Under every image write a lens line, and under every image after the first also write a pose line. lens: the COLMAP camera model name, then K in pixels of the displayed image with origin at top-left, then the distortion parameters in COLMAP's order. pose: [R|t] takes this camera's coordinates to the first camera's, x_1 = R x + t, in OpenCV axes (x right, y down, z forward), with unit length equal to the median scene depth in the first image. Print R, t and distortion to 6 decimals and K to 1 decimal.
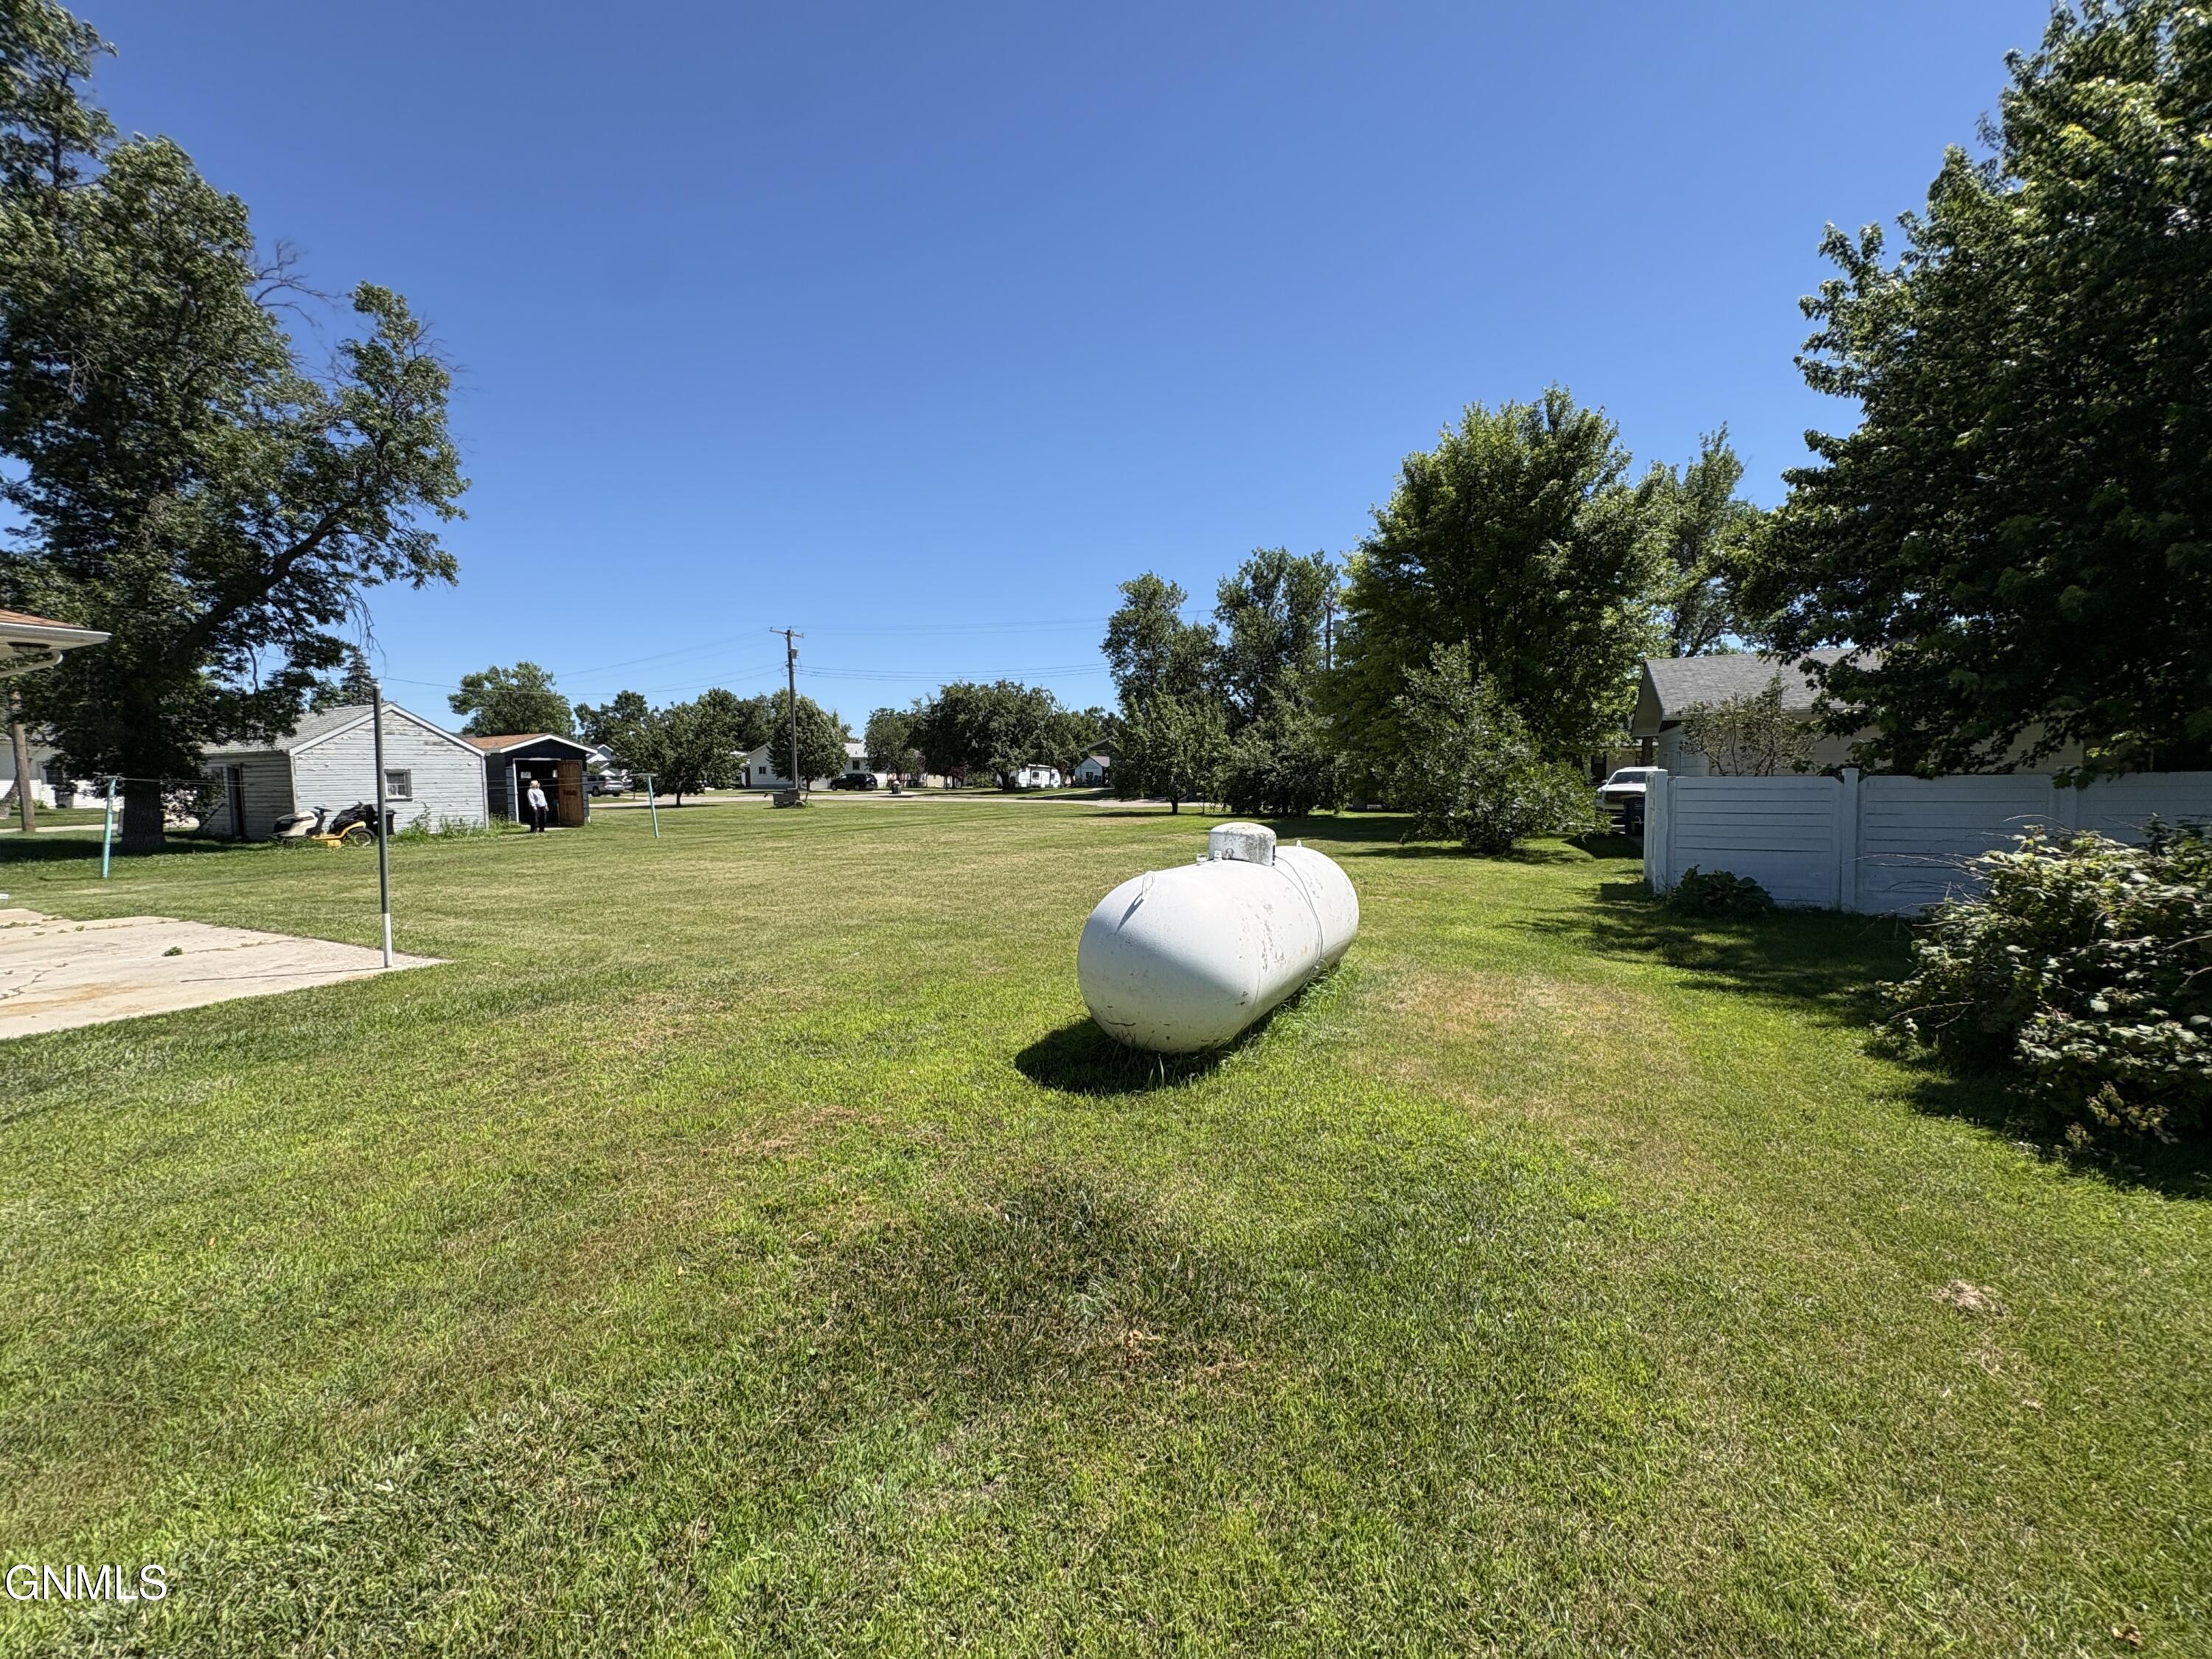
lens RADIAL K [[885.8, 0, 1094.8], [0, 885.8, 827.0], [0, 0, 1]] dist [0.001768, 0.000341]
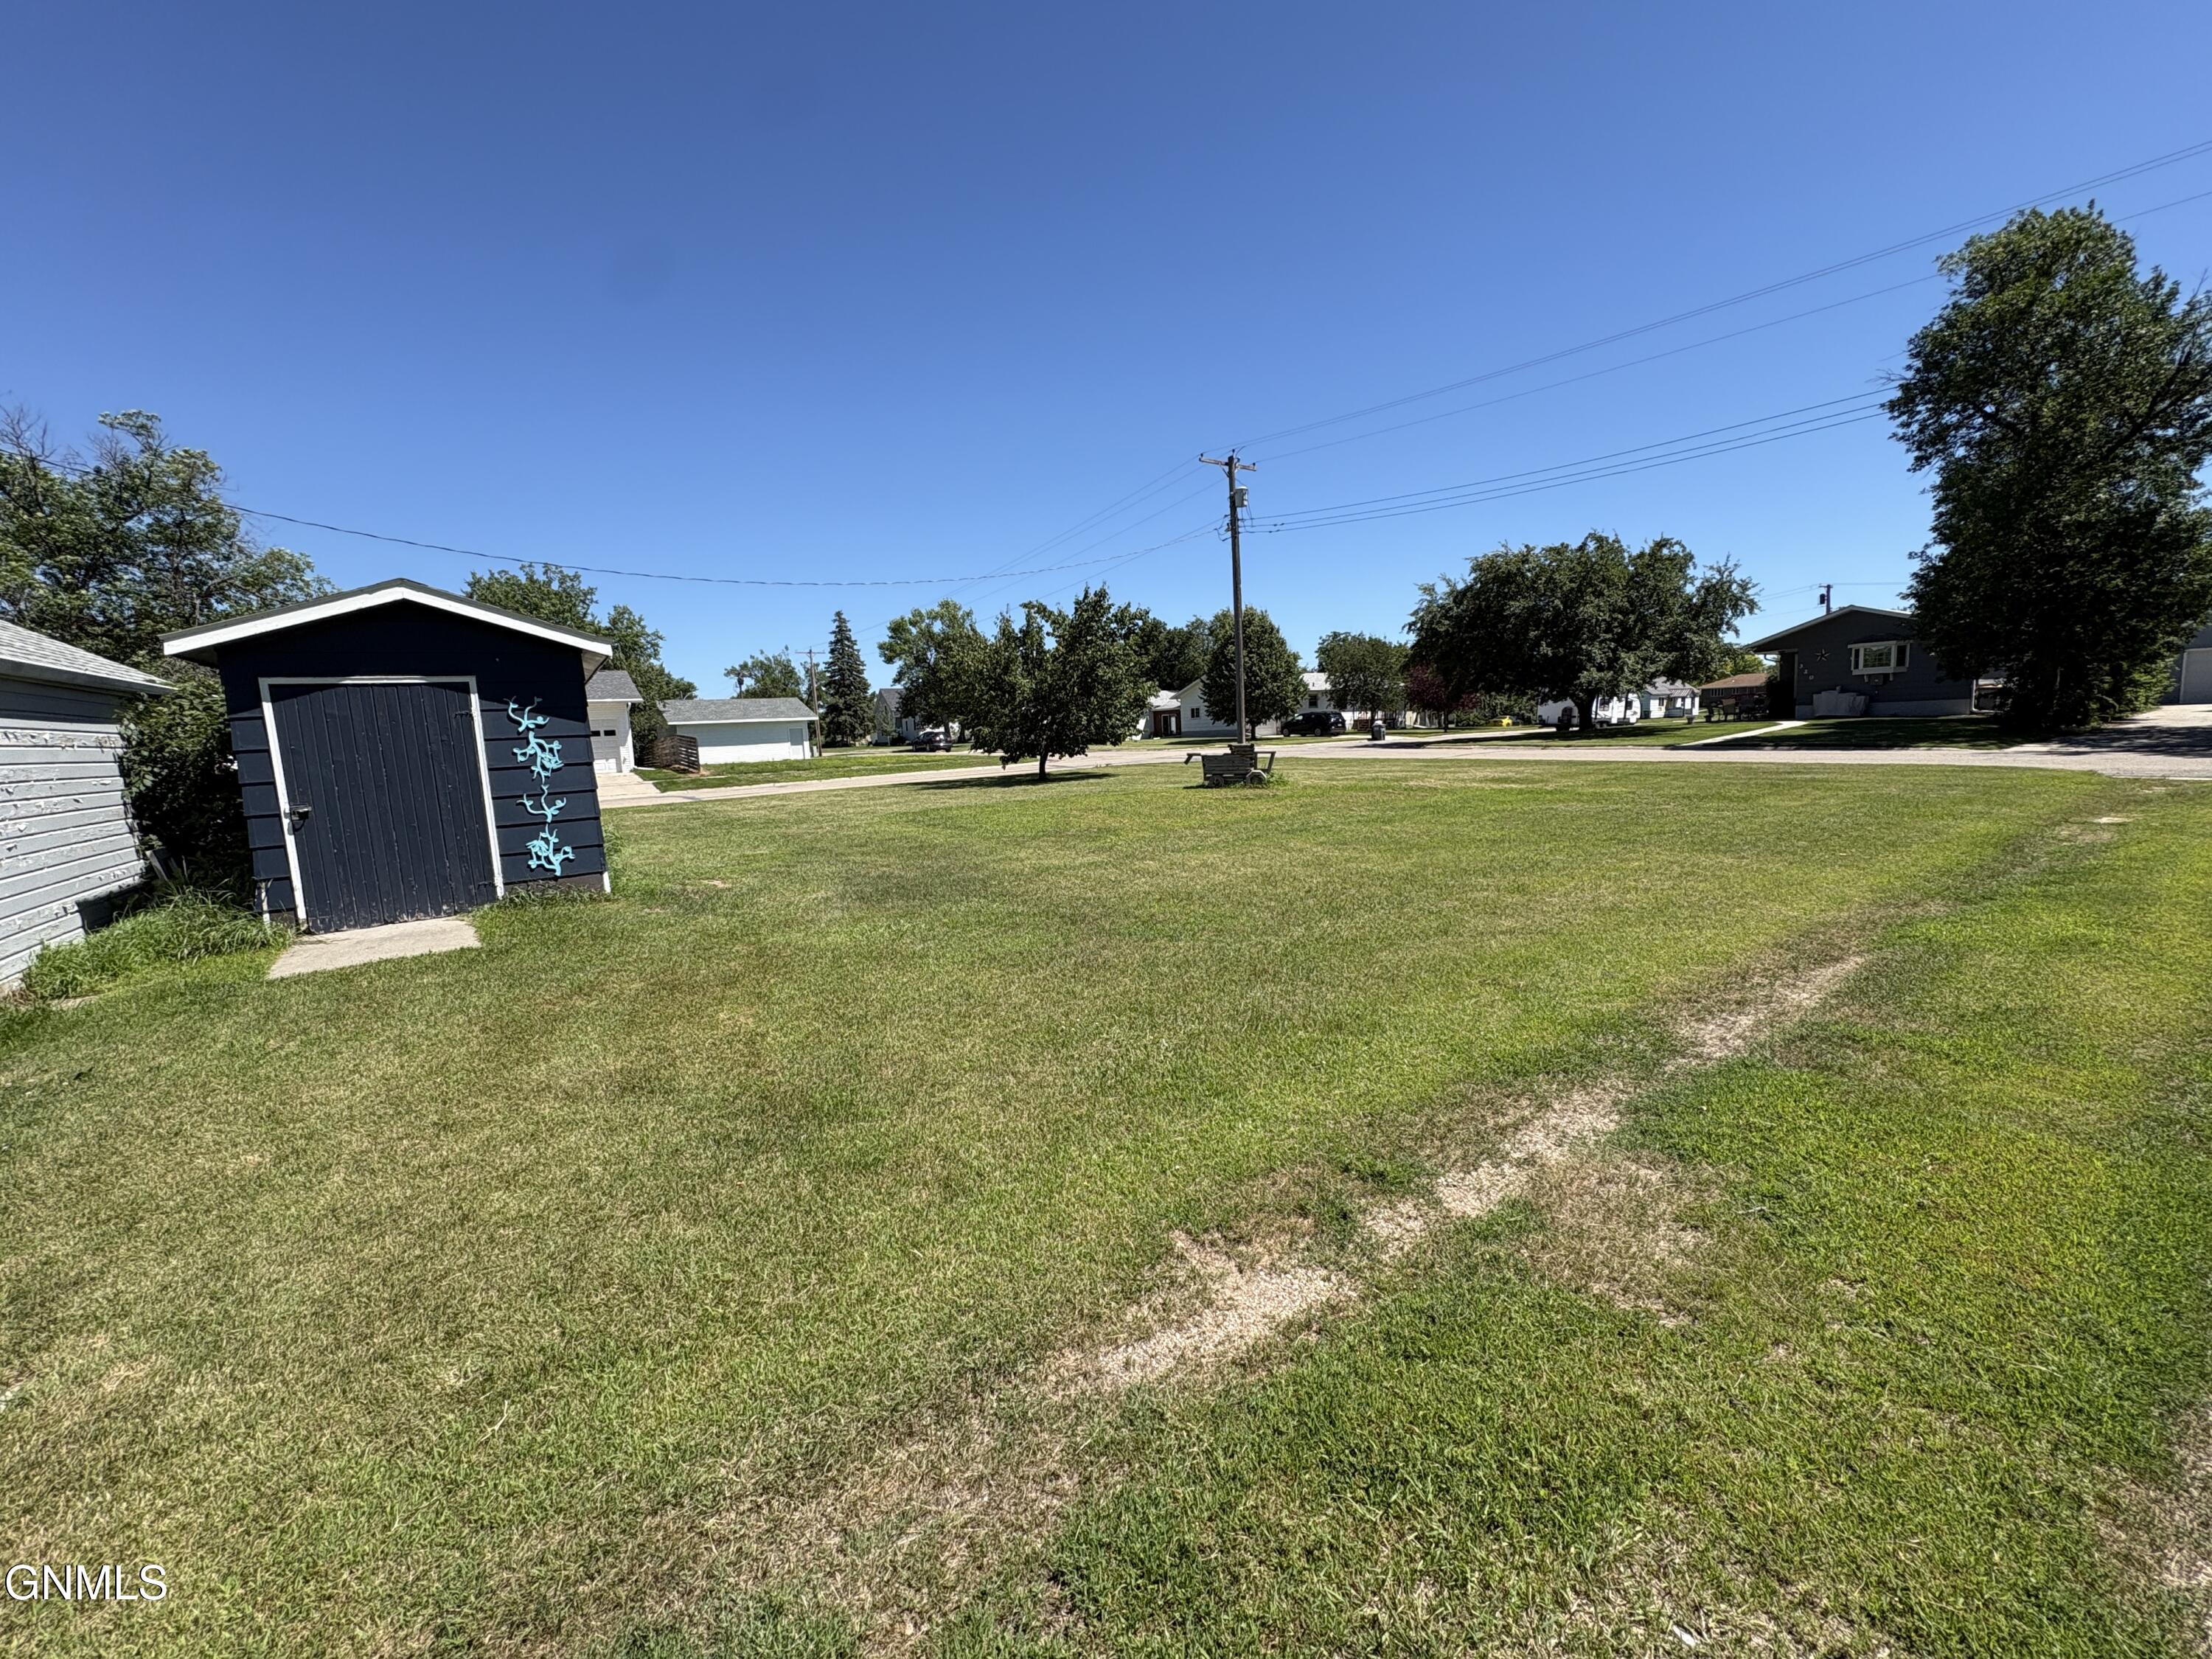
lens RADIAL K [[885.8, 0, 1114.2], [0, 885.8, 836.2], [0, 0, 1]] dist [0.001768, 0.000341]
pose [[0.897121, 0.023377, -0.441167, -0.104228], [0.010274, 0.997225, 0.073734, -0.015636], [0.441666, -0.070681, 0.894391, 0.294320]]
